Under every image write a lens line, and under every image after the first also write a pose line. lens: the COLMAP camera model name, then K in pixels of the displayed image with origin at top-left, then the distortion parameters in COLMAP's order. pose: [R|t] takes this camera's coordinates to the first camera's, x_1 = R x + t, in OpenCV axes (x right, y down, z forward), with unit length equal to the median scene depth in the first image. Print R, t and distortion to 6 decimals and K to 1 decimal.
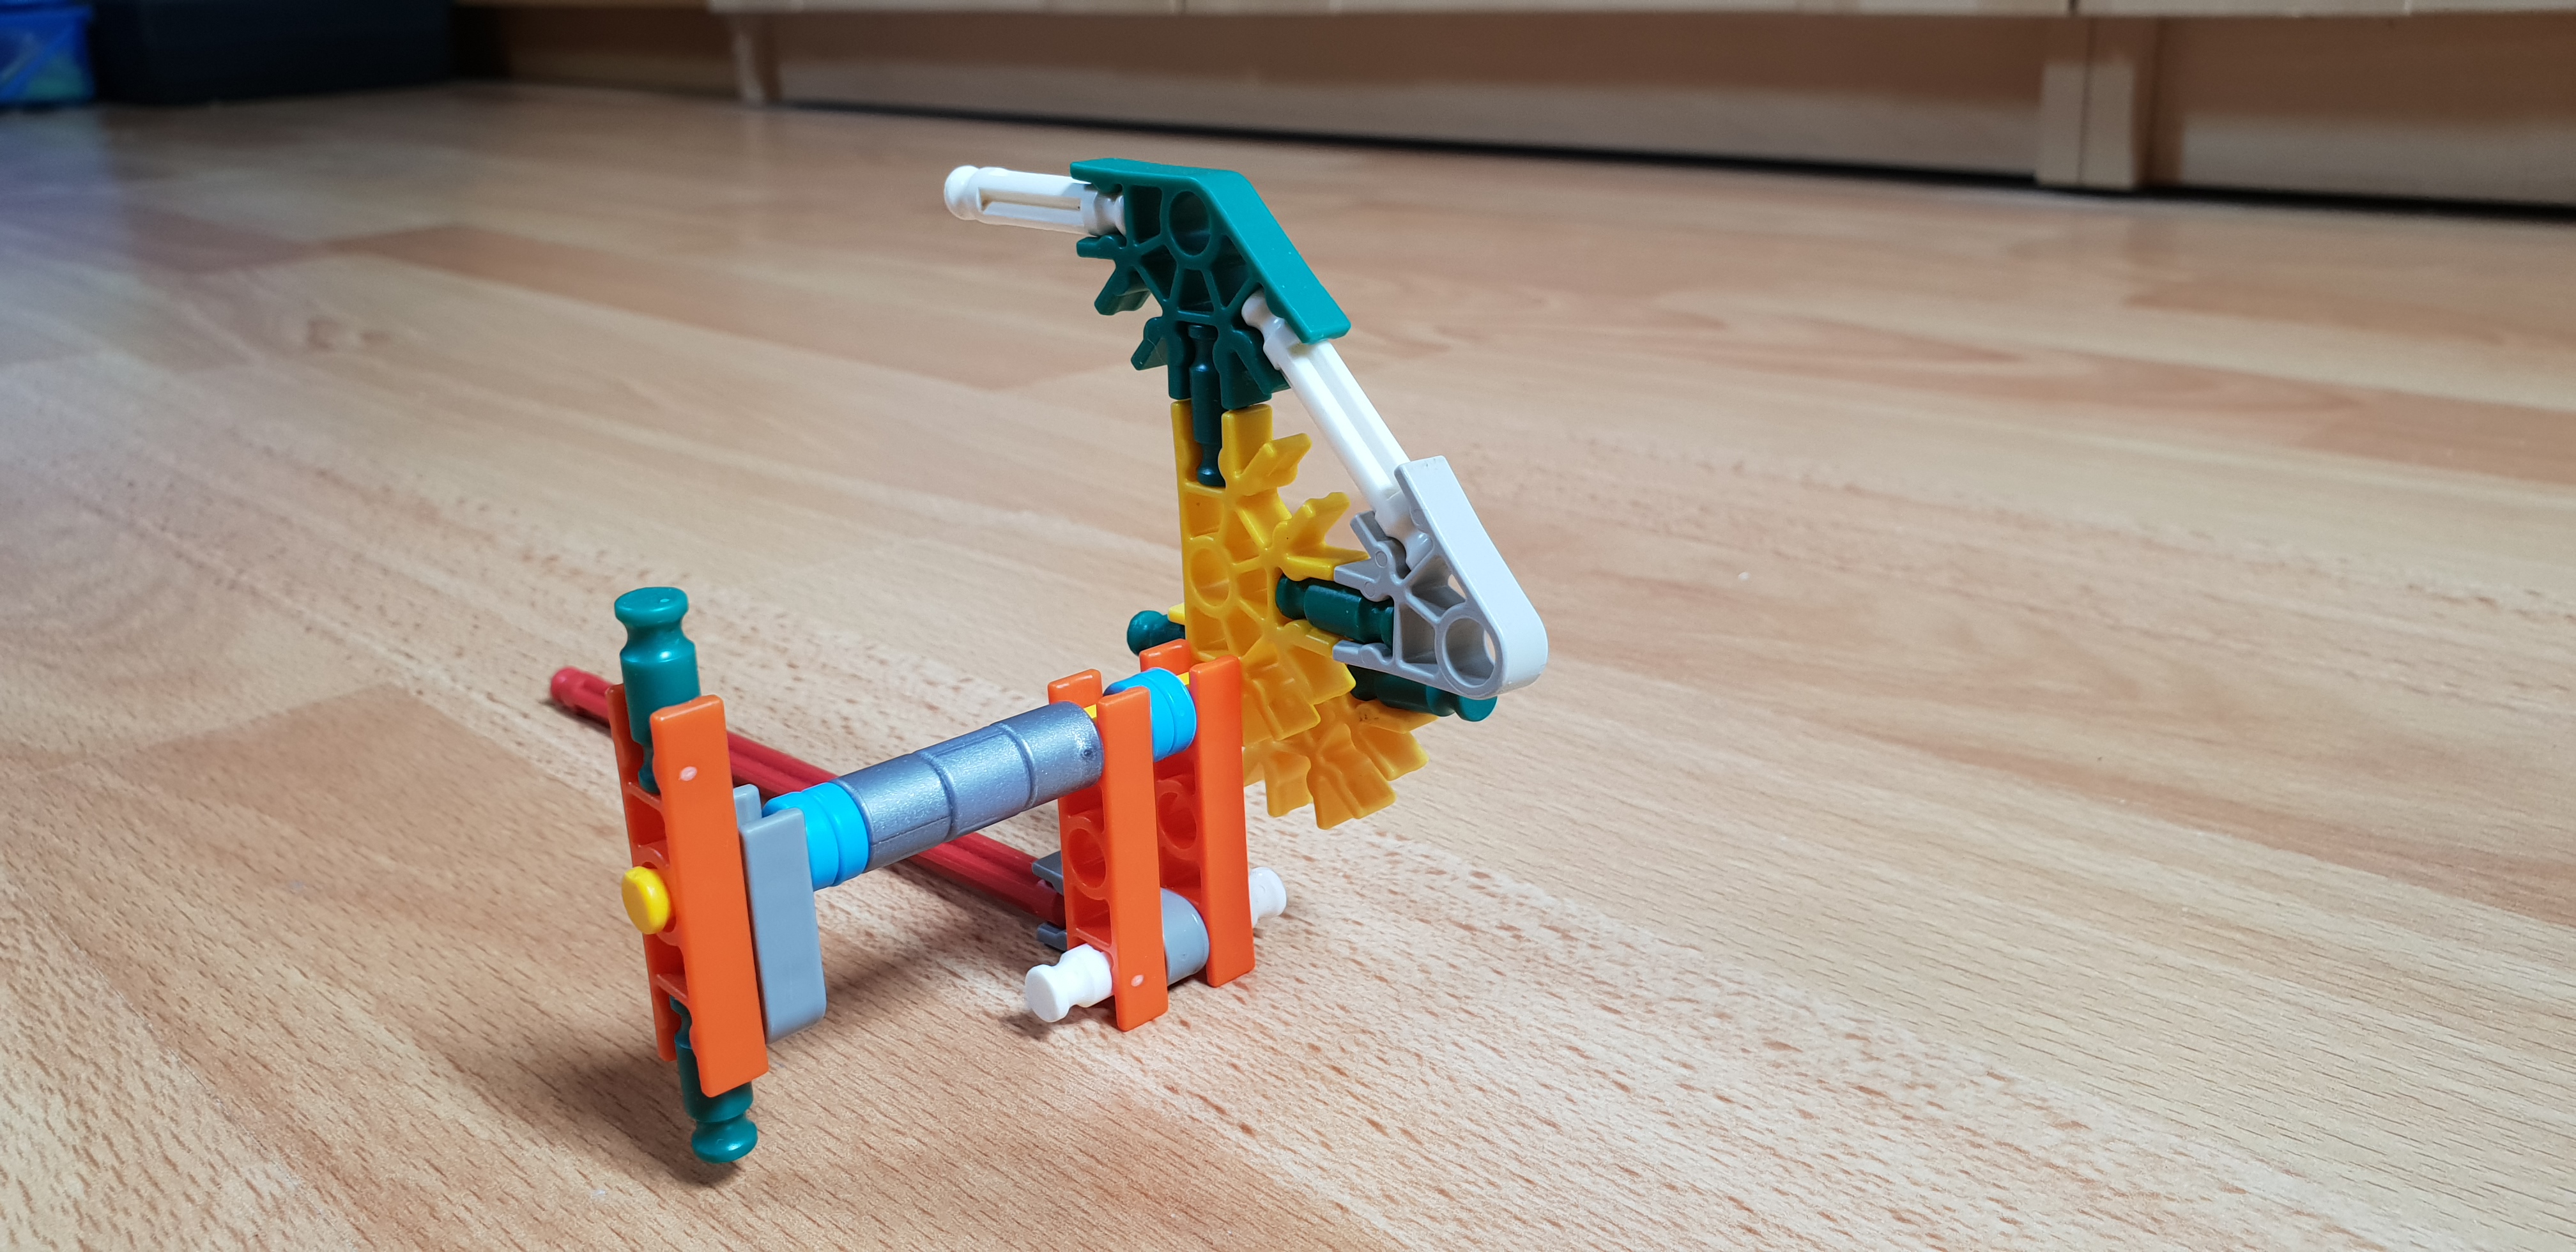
lens RADIAL K [[2057.1, 0, 1271.0], [0, 2057.1, 635.1], [0, 0, 1]] dist [0.000178, 0.007203]
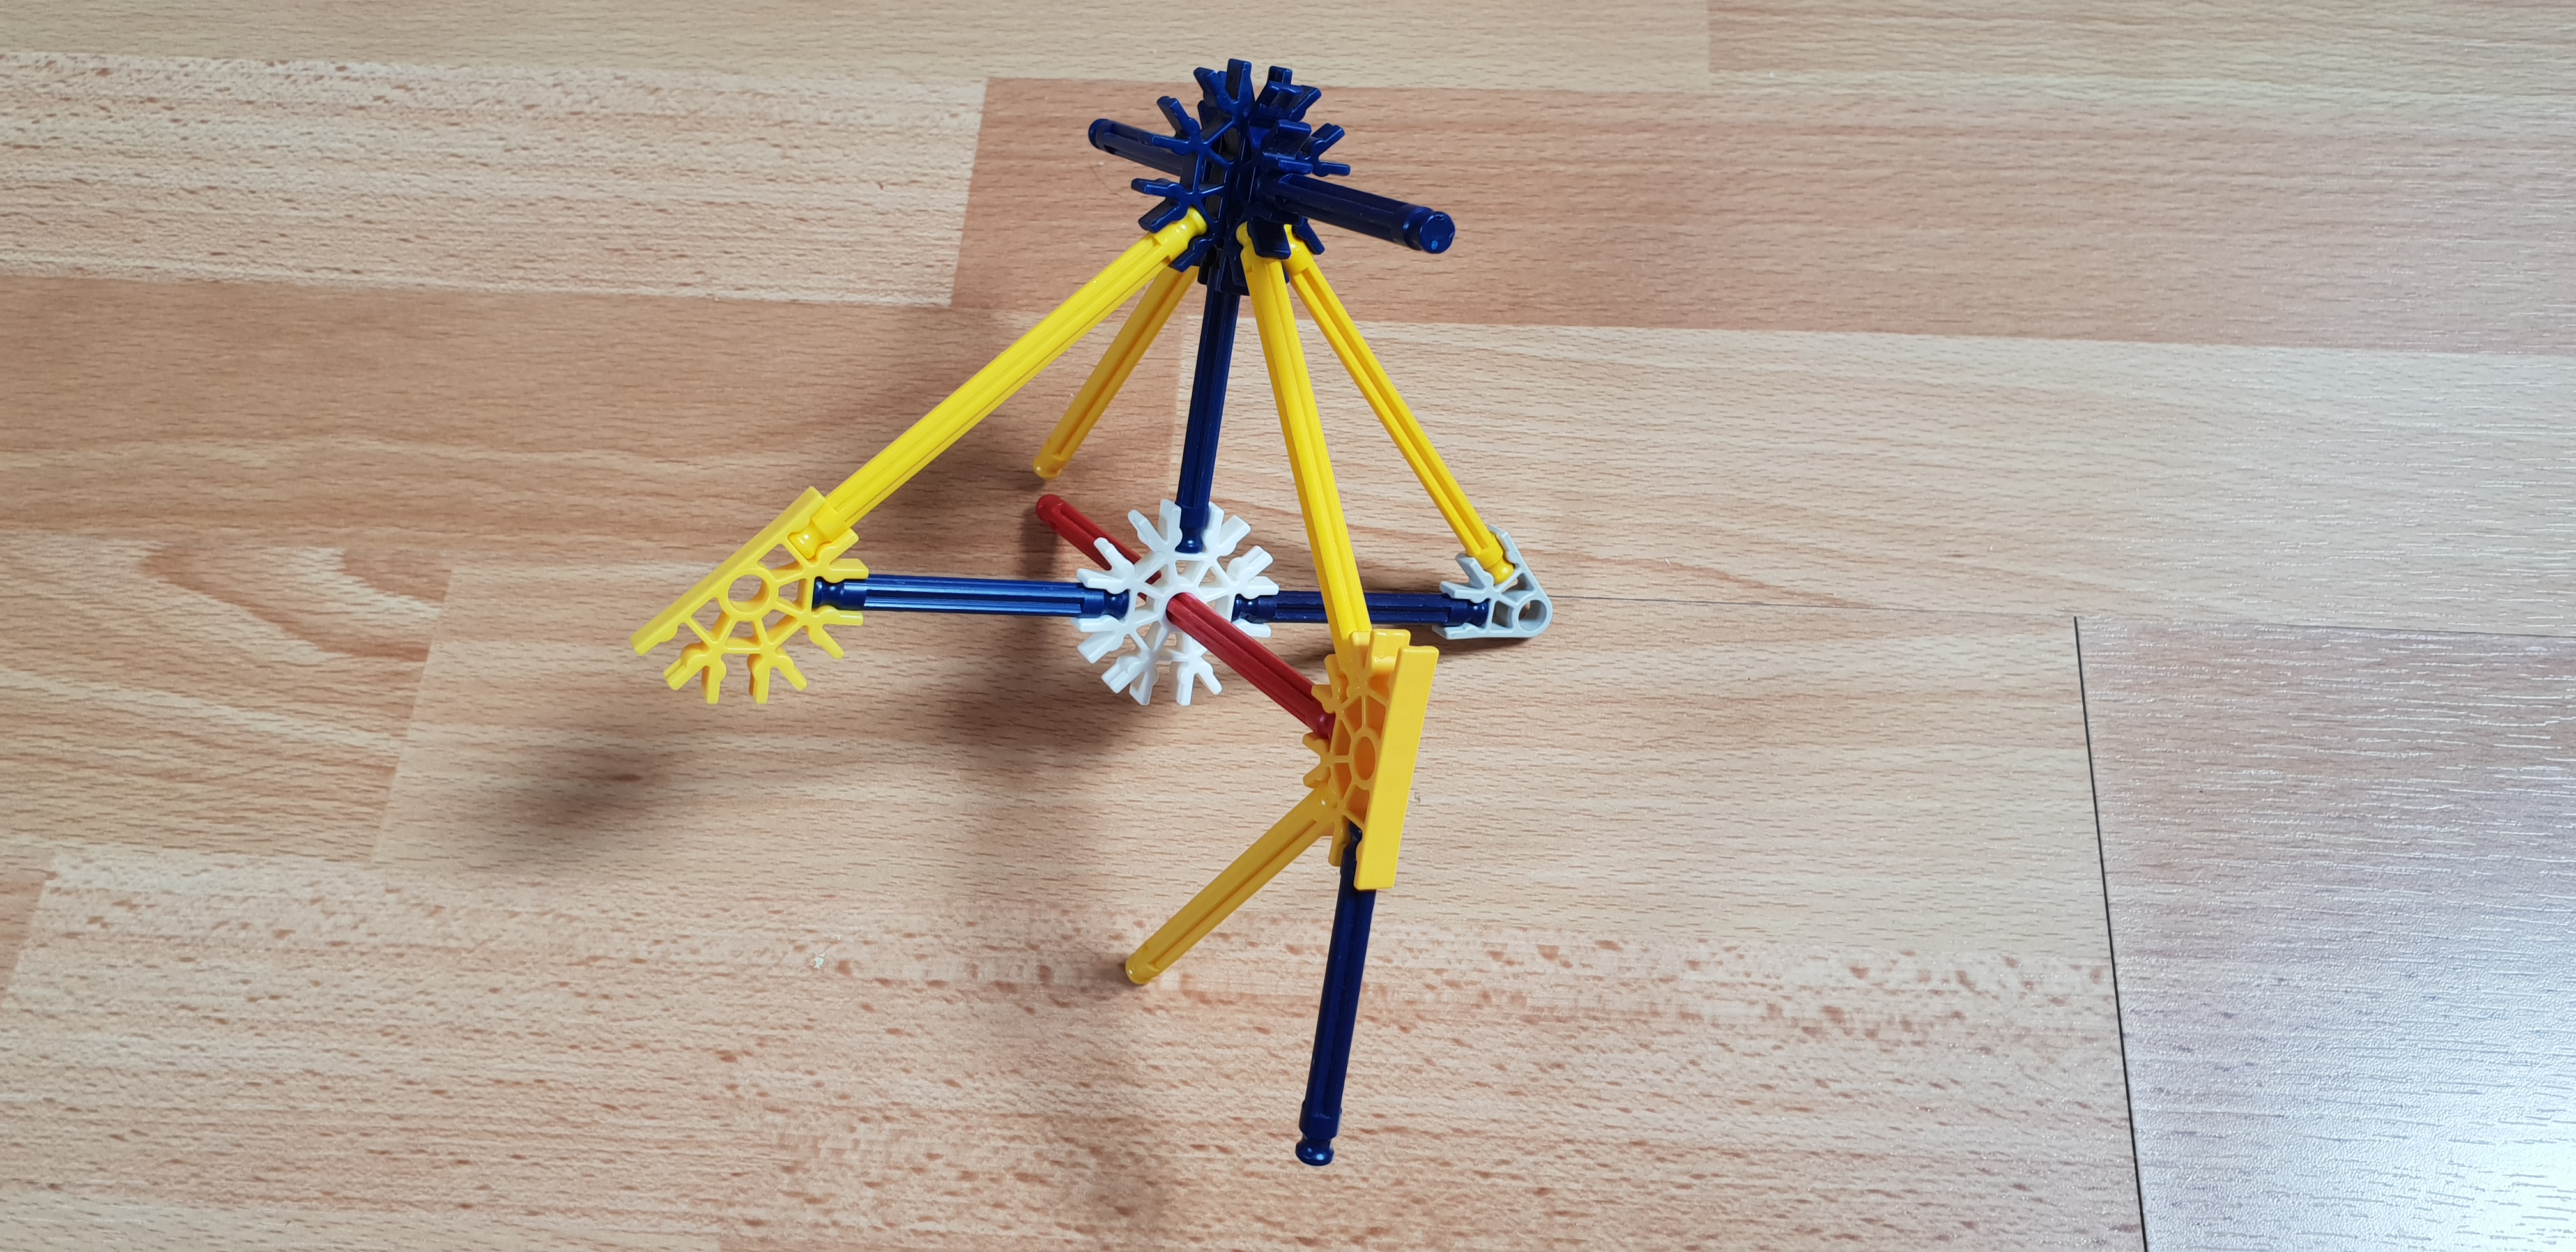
lens RADIAL K [[2057.1, 0, 1281.8], [0, 2057.1, 611.3], [0, 0, 1]] dist [0.000178, 0.007203]
pose [[0.740619, -0.596272, 0.309747, -0.142804], [0.226184, 0.655319, 0.720693, -0.725220], [-0.632712, -0.463699, 0.620209, -0.973098]]
